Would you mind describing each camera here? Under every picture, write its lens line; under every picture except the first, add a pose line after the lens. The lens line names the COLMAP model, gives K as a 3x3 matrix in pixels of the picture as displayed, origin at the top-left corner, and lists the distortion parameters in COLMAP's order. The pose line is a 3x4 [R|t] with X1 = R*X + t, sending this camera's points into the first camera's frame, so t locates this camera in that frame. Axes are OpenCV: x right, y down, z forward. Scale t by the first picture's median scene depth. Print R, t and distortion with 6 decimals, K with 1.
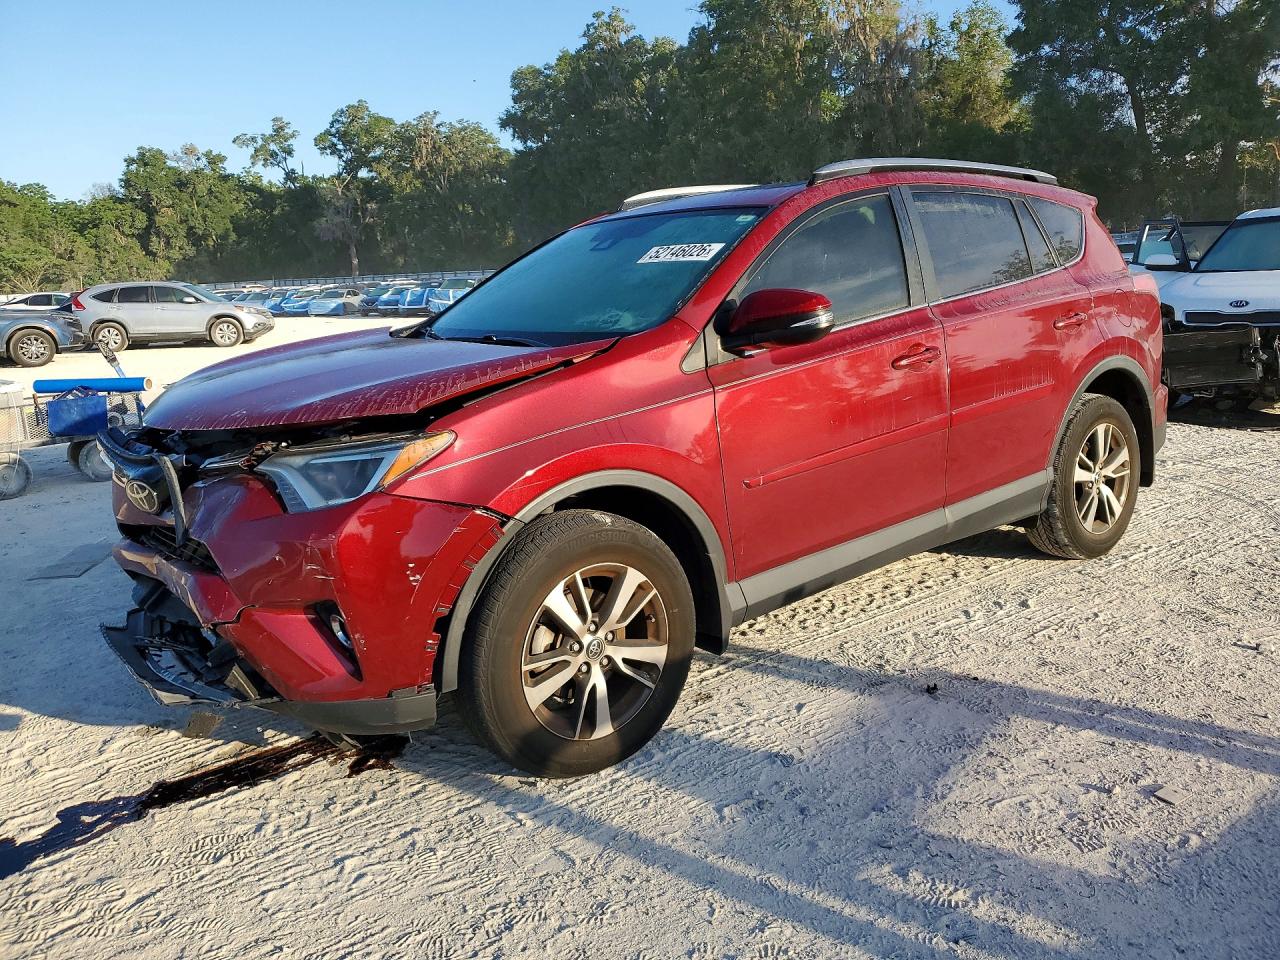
lens RADIAL K [[987.8, 0, 641.1], [0, 987.8, 469.7], [0, 0, 1]] dist [0.001032, 0.003158]
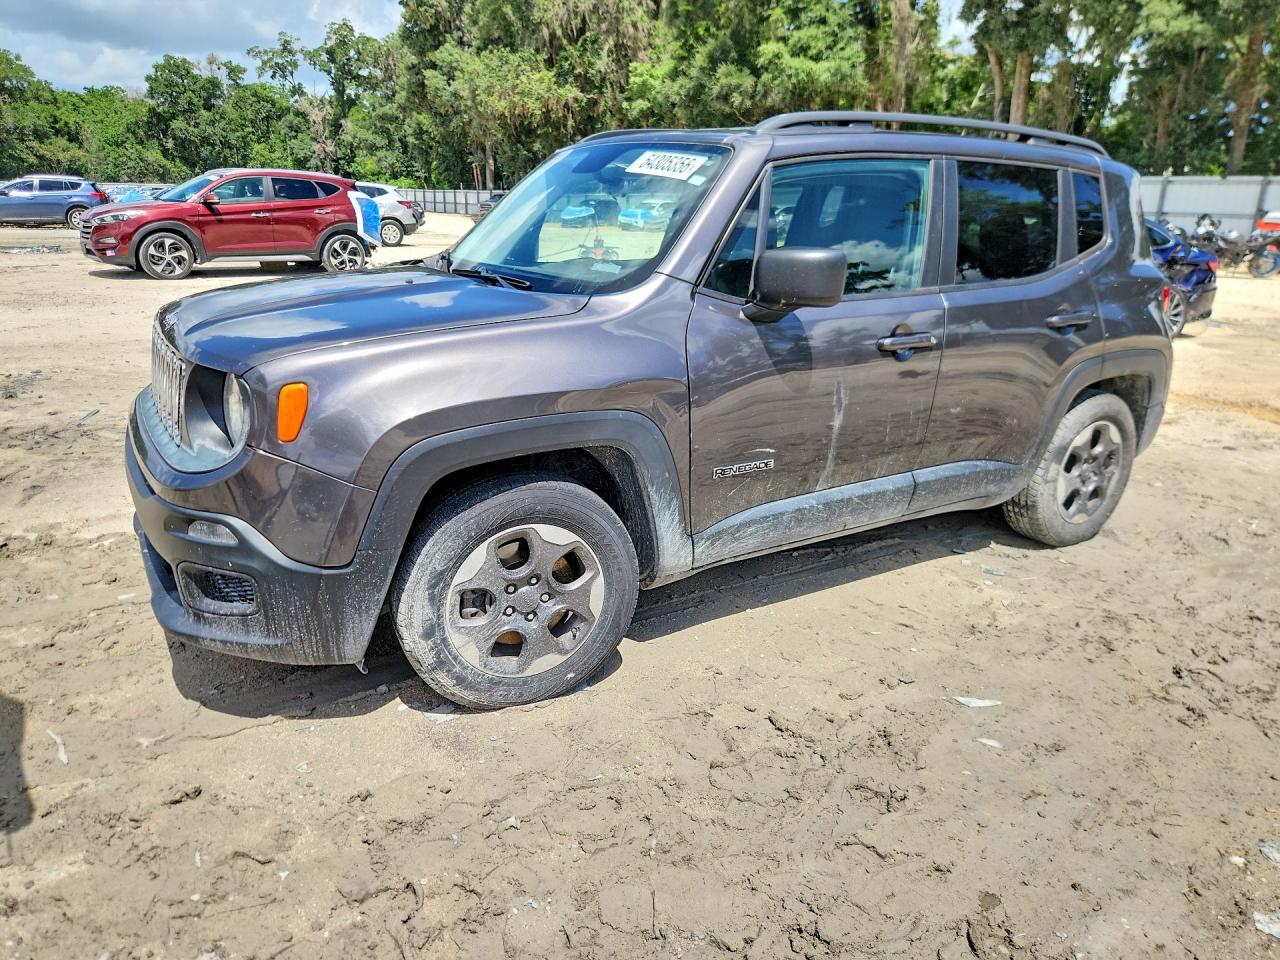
lens RADIAL K [[839.5, 0, 635.2], [0, 839.5, 478.9], [0, 0, 1]] dist [0.041486, -0.034287]
pose [[0.986791, 0.109009, -0.119834, 0.194063], [-0.093665, 0.987474, 0.126972, -0.023851], [0.132174, -0.114071, 0.984641, 0.067496]]
